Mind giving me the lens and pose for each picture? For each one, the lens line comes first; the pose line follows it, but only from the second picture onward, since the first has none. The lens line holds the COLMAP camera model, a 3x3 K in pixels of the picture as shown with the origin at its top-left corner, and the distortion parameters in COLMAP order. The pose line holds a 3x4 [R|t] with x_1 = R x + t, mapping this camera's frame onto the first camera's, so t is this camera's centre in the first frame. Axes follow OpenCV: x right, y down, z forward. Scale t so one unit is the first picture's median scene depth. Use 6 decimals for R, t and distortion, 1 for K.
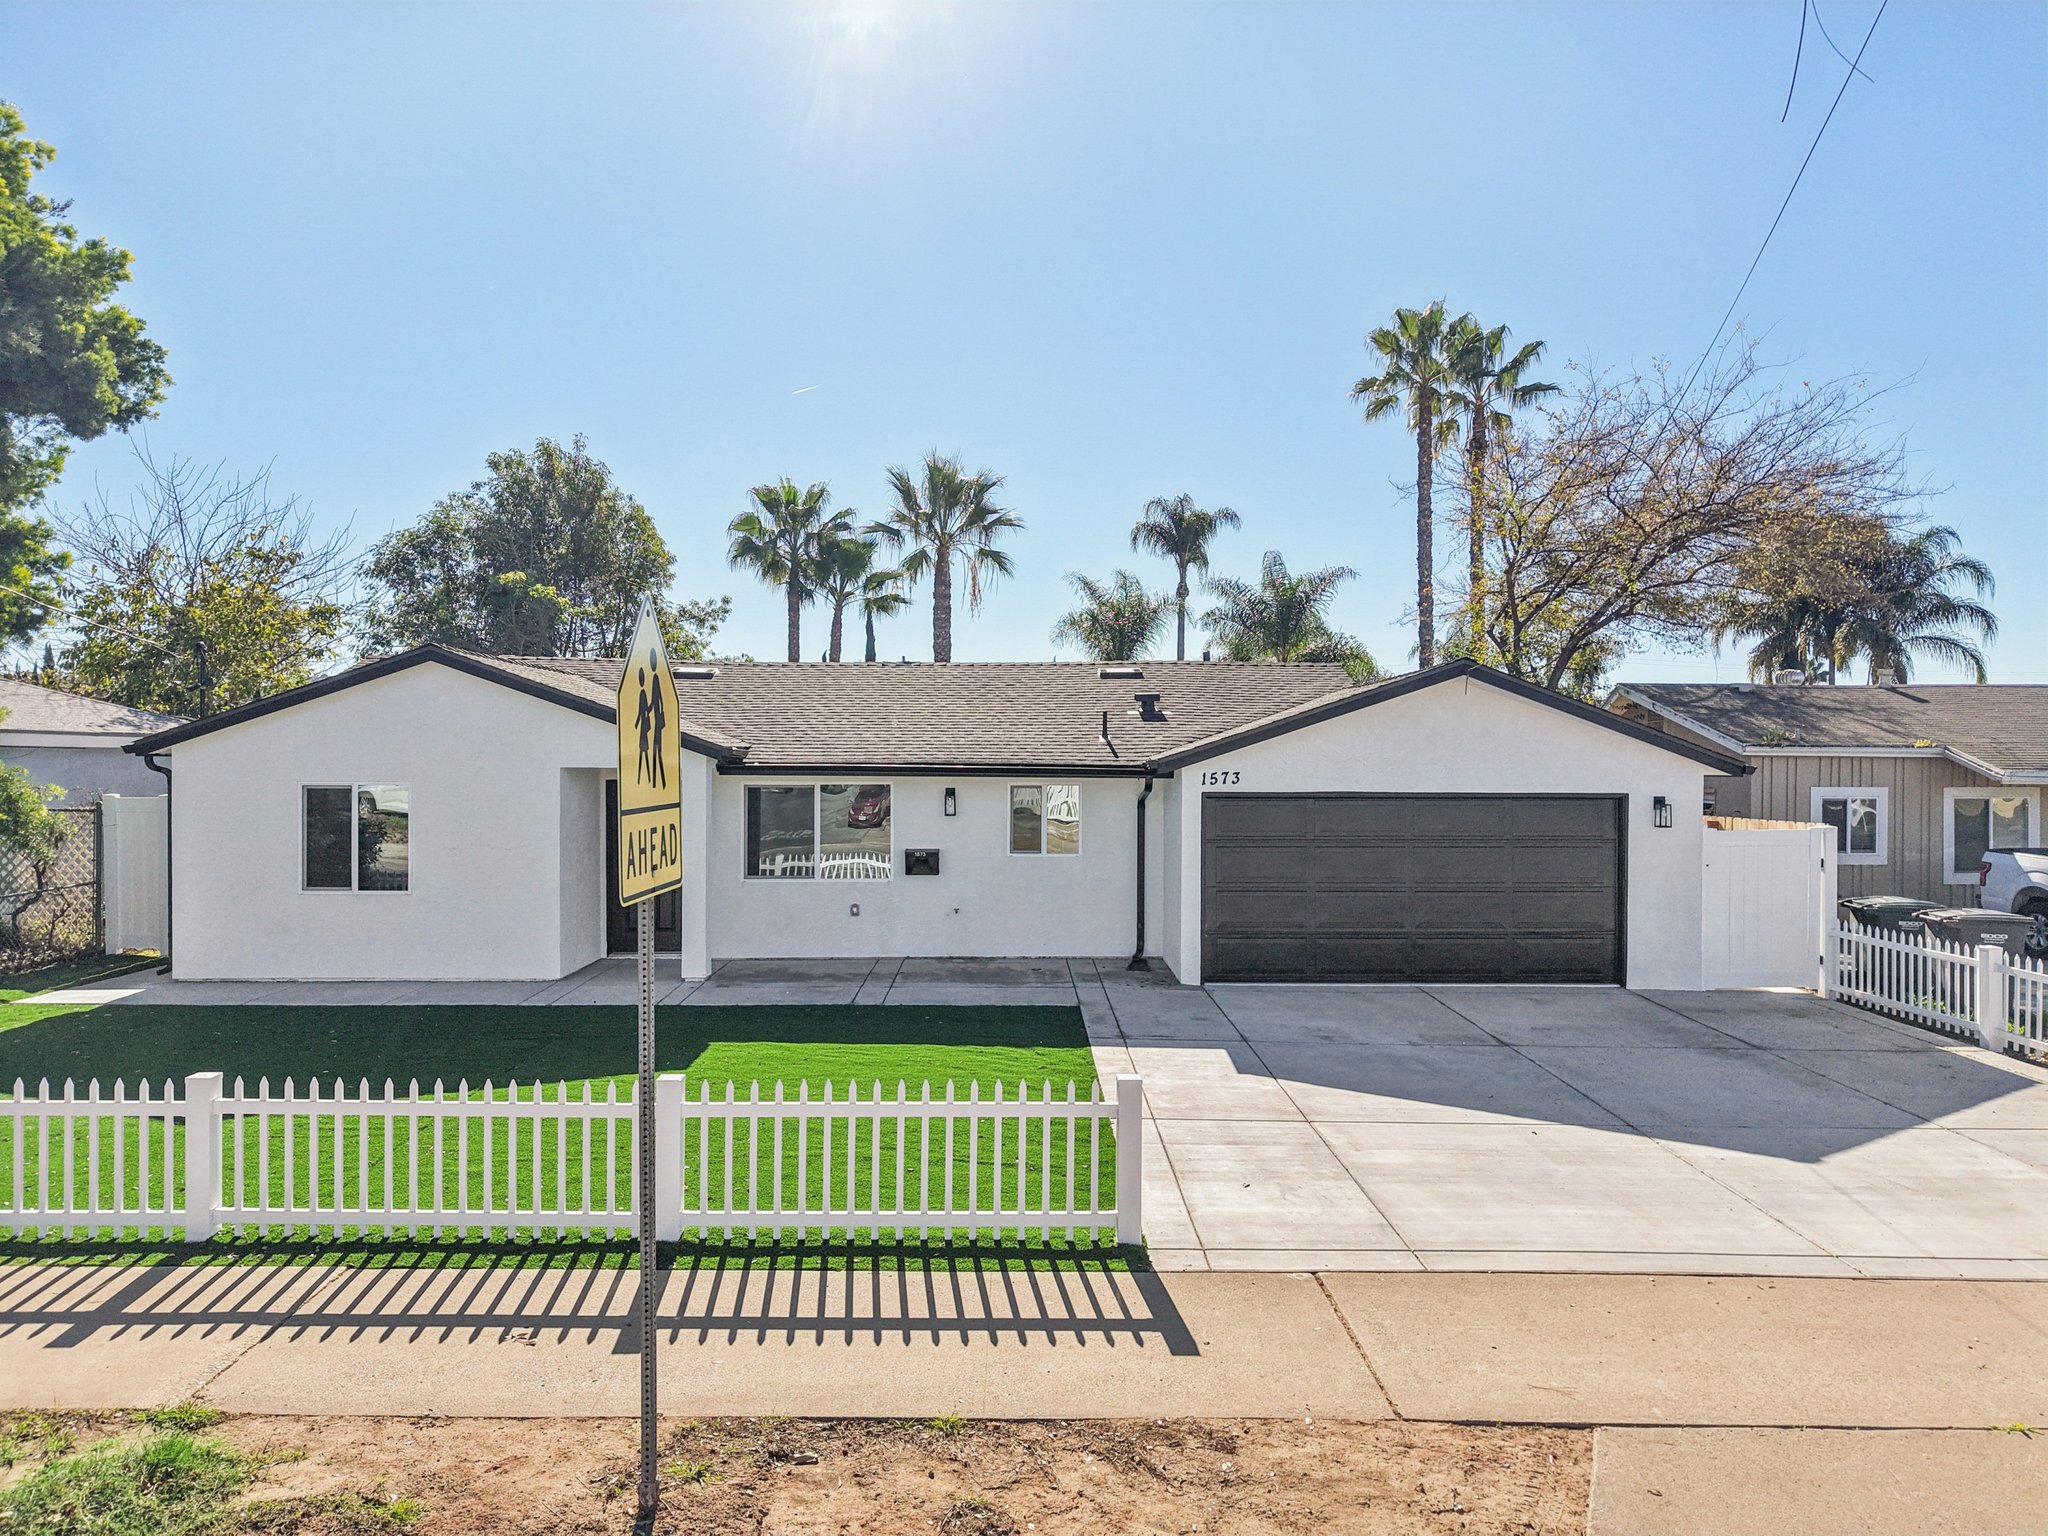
lens RADIAL K [[1354.9, 0, 1021.0], [0, 1354.9, 779.4], [0, 0, 1]] dist [0.019538, -0.016193]
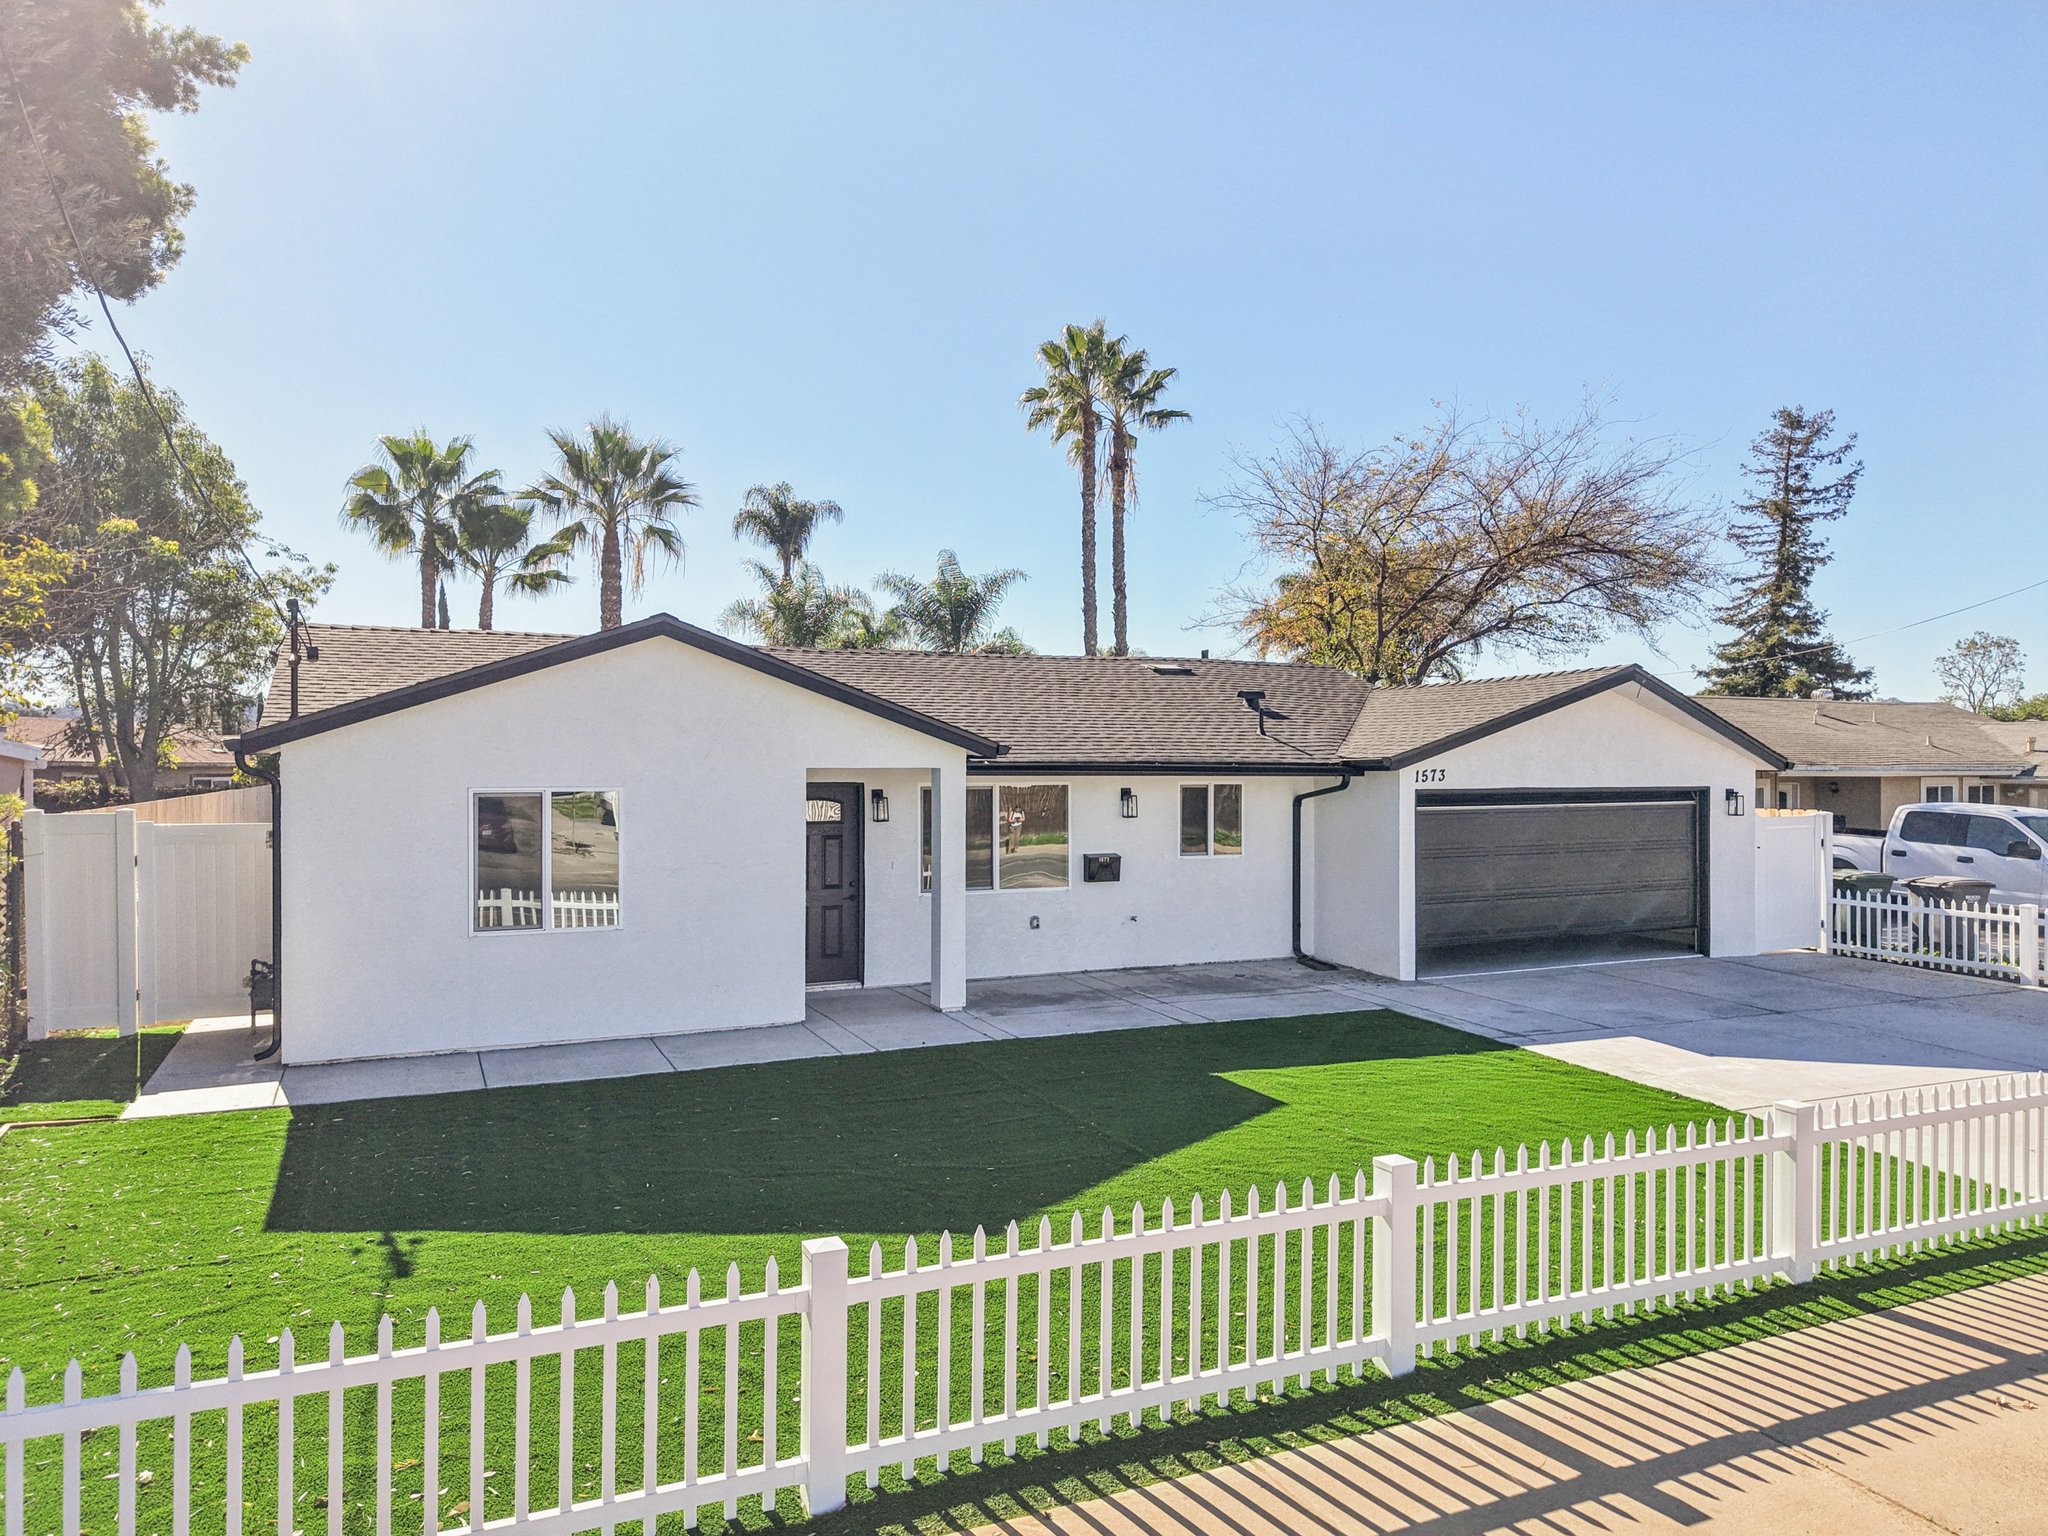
lens RADIAL K [[1368.8, 0, 1024.0], [0, 1368.8, 757.2], [0, 0, 1]] dist [0.011758, -0.010065]
pose [[0.915369, -0.000673, 0.402616, -0.512558], [0.006470, 0.999894, -0.013039, -0.003063], [-0.402564, 0.014541, 0.915276, 0.163723]]
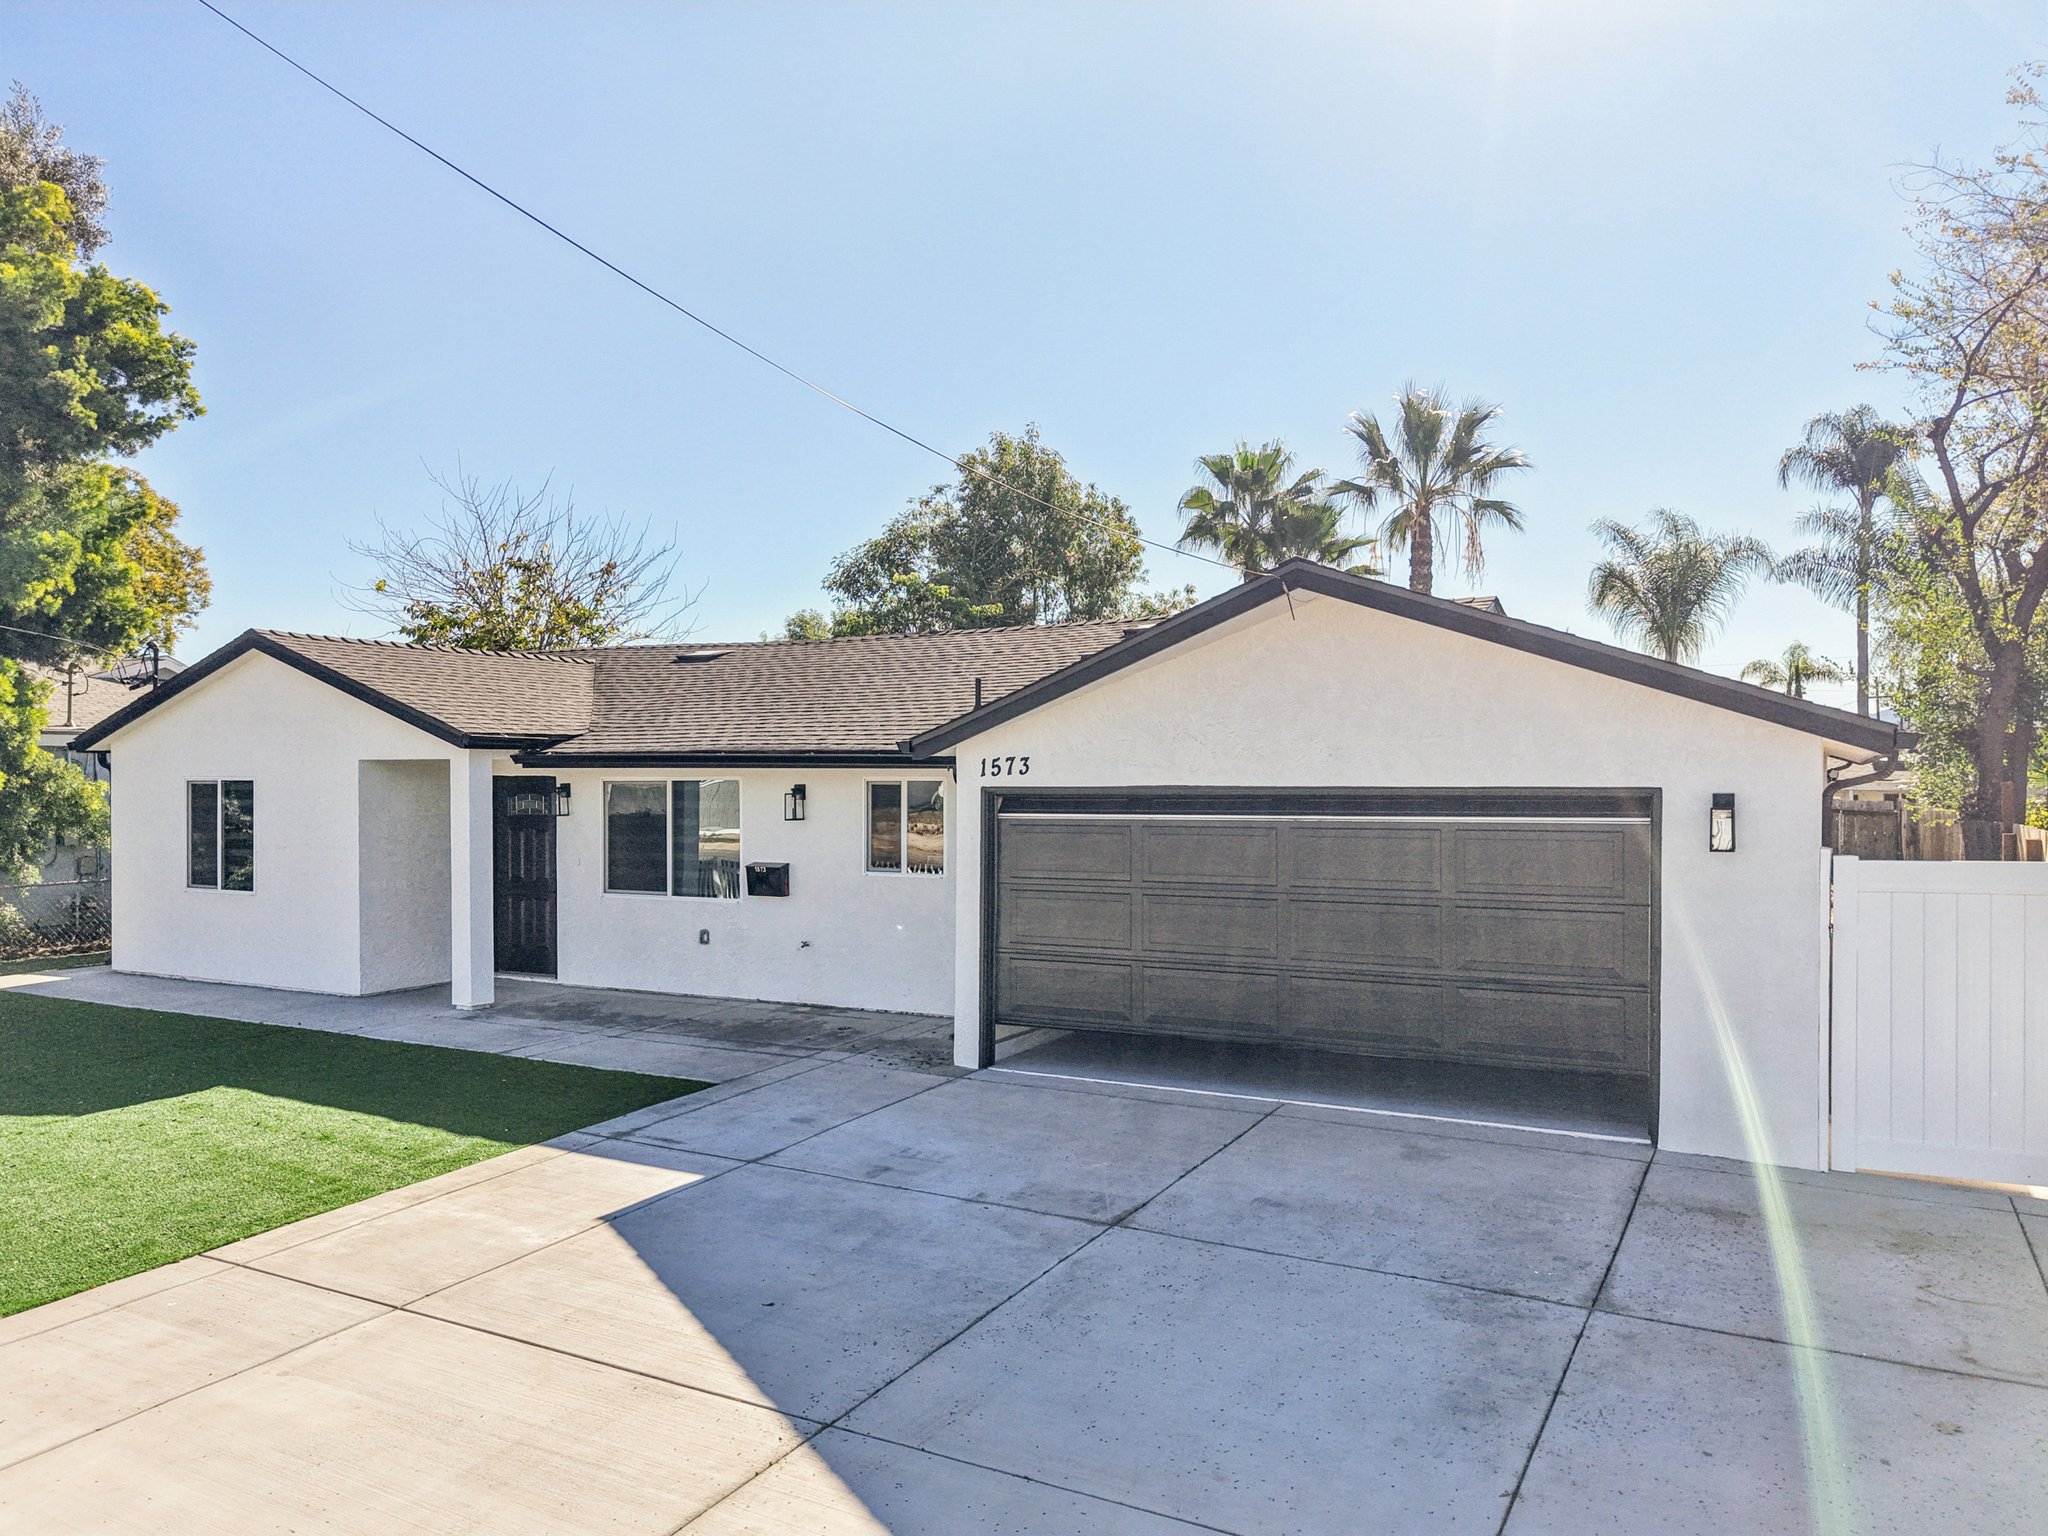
lens RADIAL K [[1460.3, 0, 1019.4], [0, 1460.3, 779.3], [0, 0, 1]] dist [0.010670, -0.007560]
pose [[0.870828, -0.004832, -0.491565, 0.477972], [-0.000638, 0.999940, -0.010961, 0.013073], [0.491588, 0.009859, 0.870772, 0.344418]]
